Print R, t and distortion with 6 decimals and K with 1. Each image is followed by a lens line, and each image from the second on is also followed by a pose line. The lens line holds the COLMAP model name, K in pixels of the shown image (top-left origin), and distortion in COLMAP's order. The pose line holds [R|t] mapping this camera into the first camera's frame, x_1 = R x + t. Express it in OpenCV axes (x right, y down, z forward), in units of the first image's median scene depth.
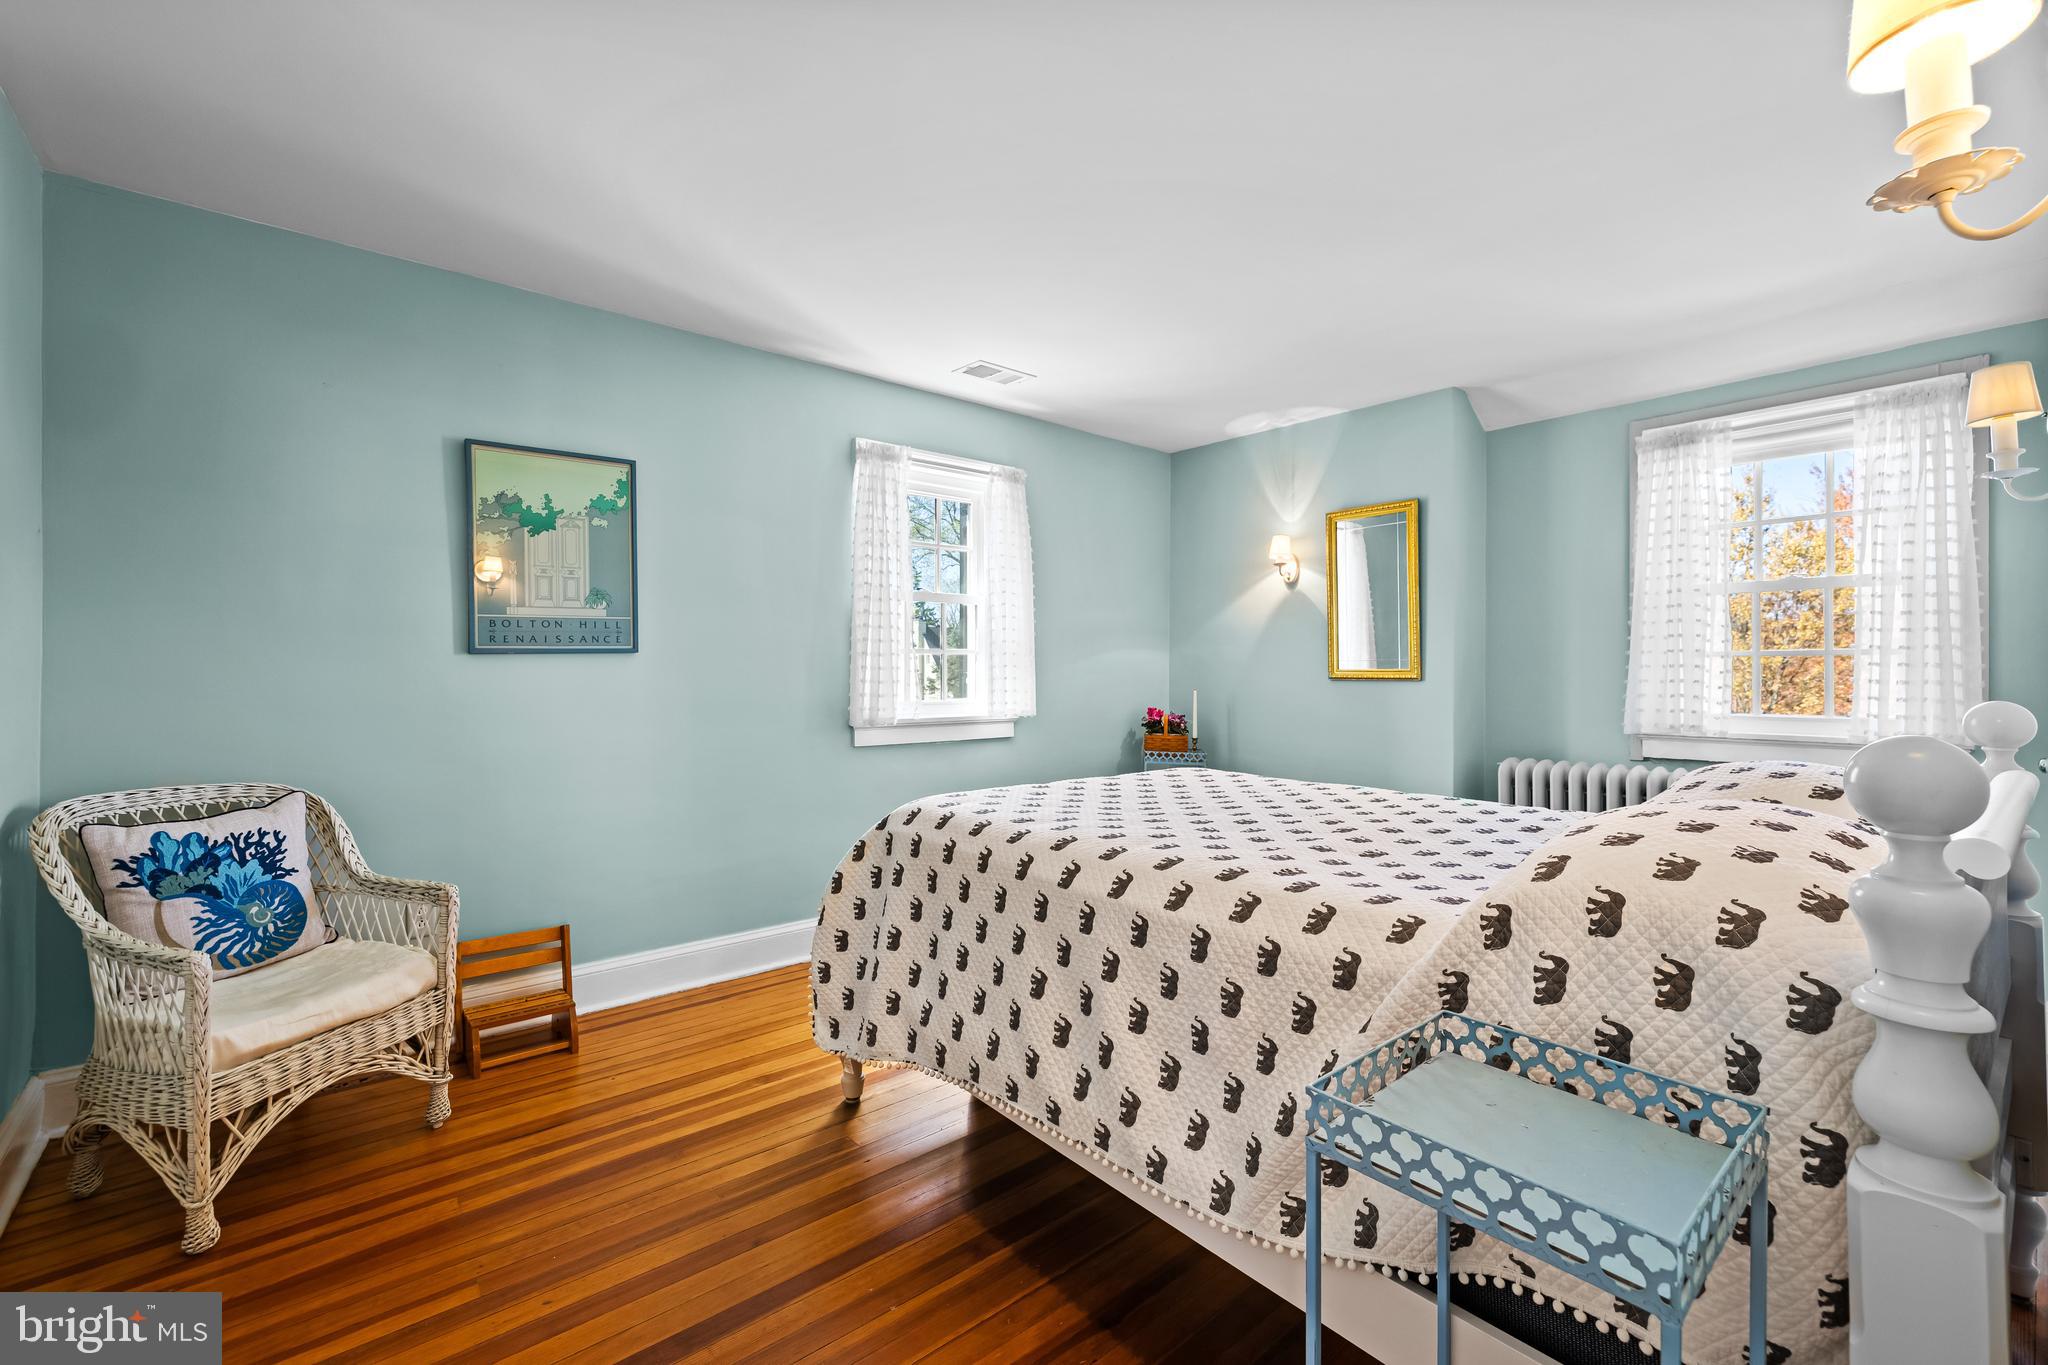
lens RADIAL K [[867.7, 0, 1034.1], [0, 867.7, 671.3], [0, 0, 1]] dist [0.002301, 0.000426]
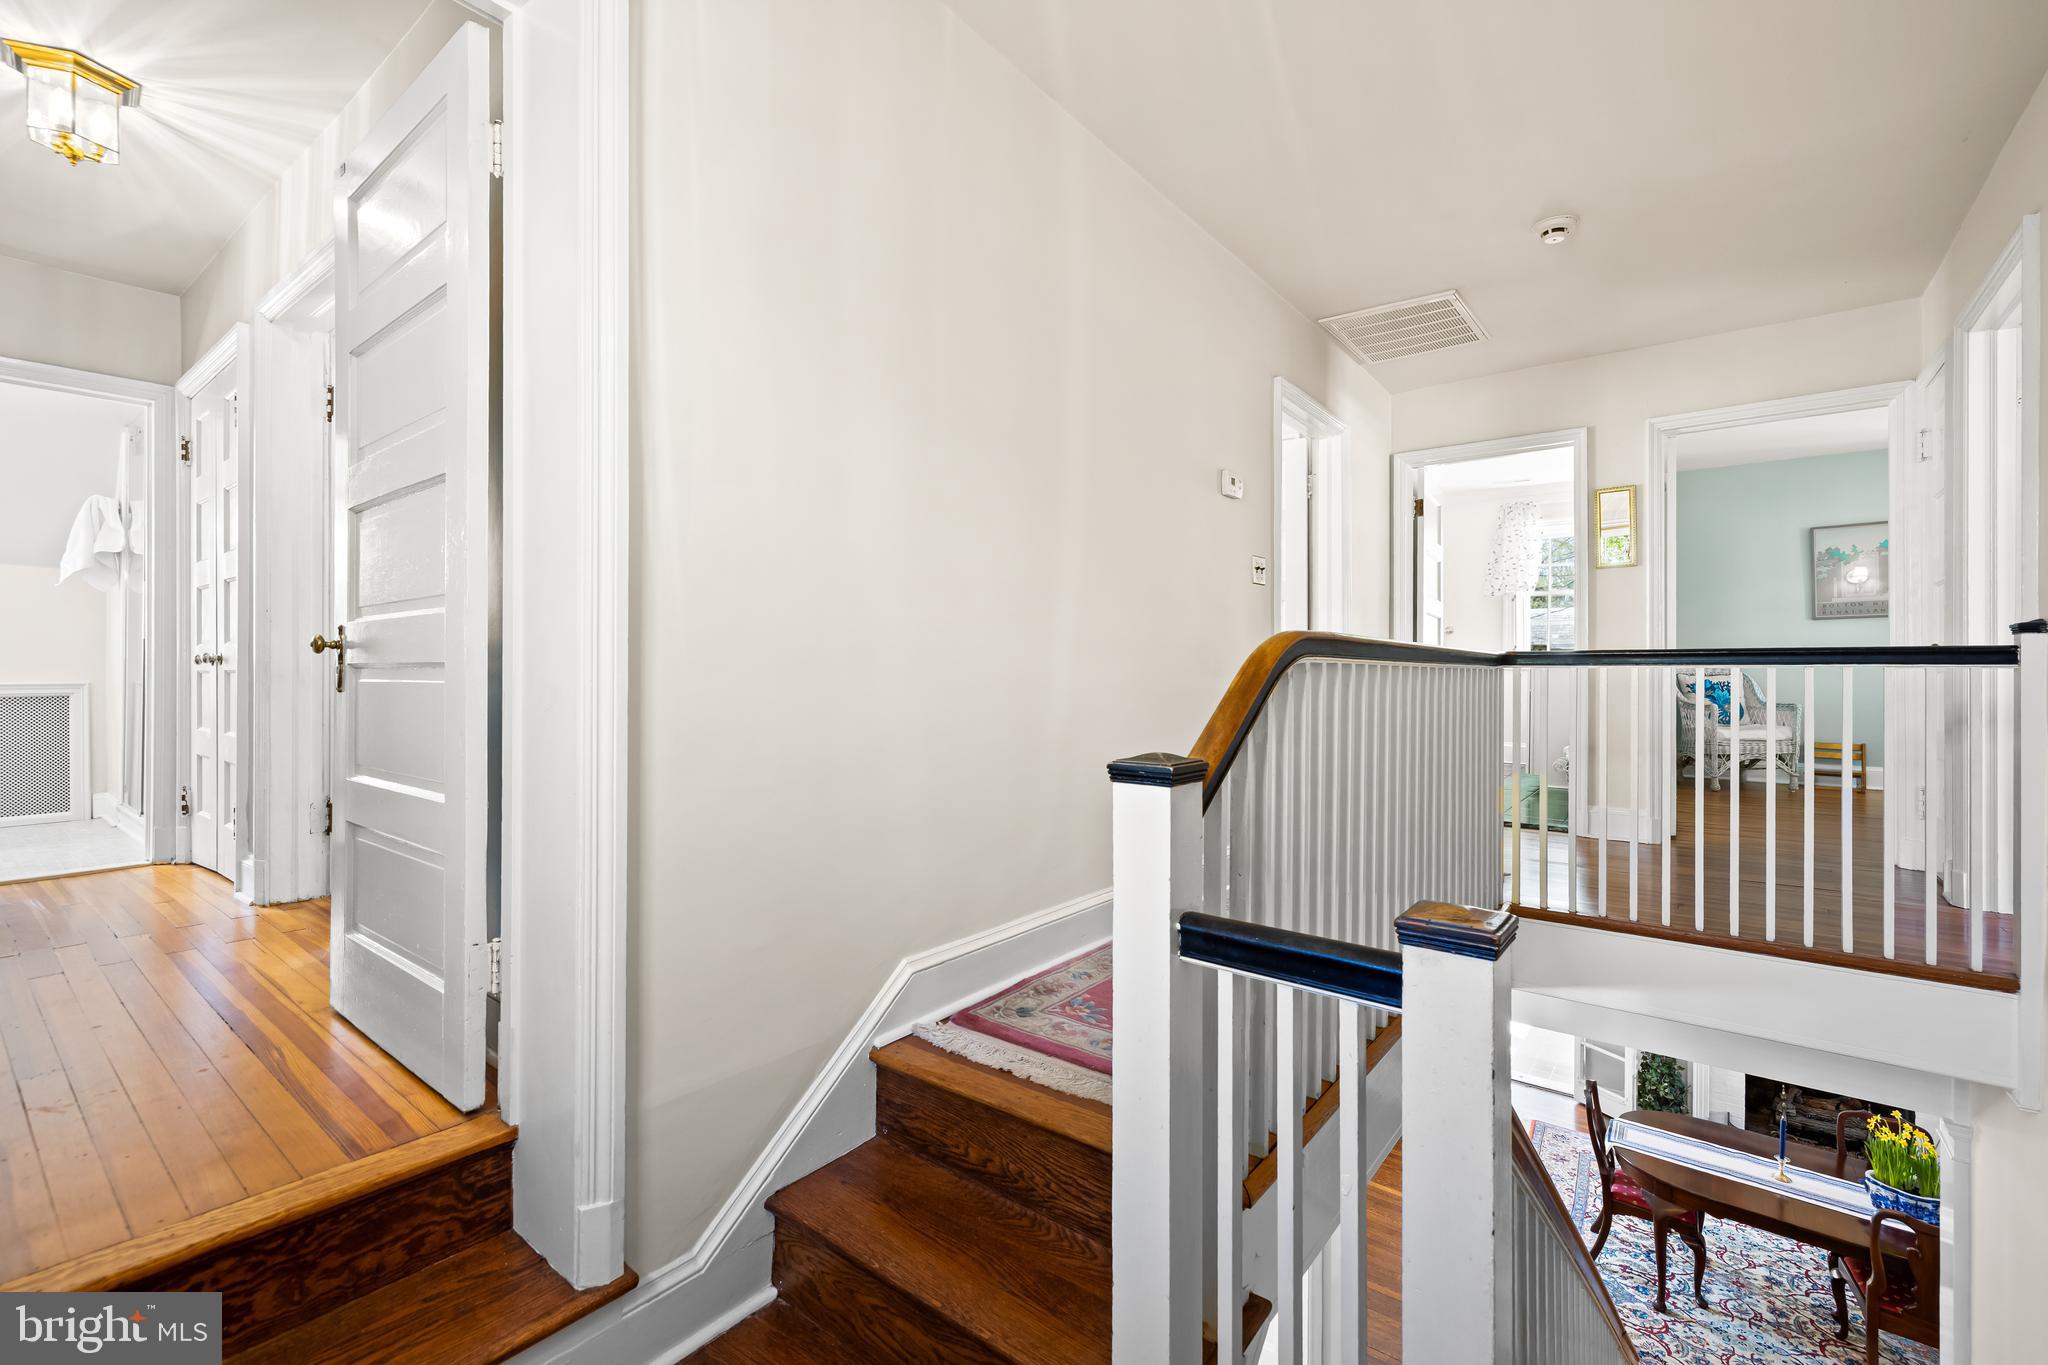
lens RADIAL K [[867.7, 0, 1030.3], [0, 867.7, 677.5], [0, 0, 1]] dist [0.002301, 0.000426]
pose [[0.208034, 0.003924, -0.978114, 1.181326], [-0.006712, 0.999974, 0.002584, 0.141414], [0.978099, 0.006027, 0.208055, -1.517587]]
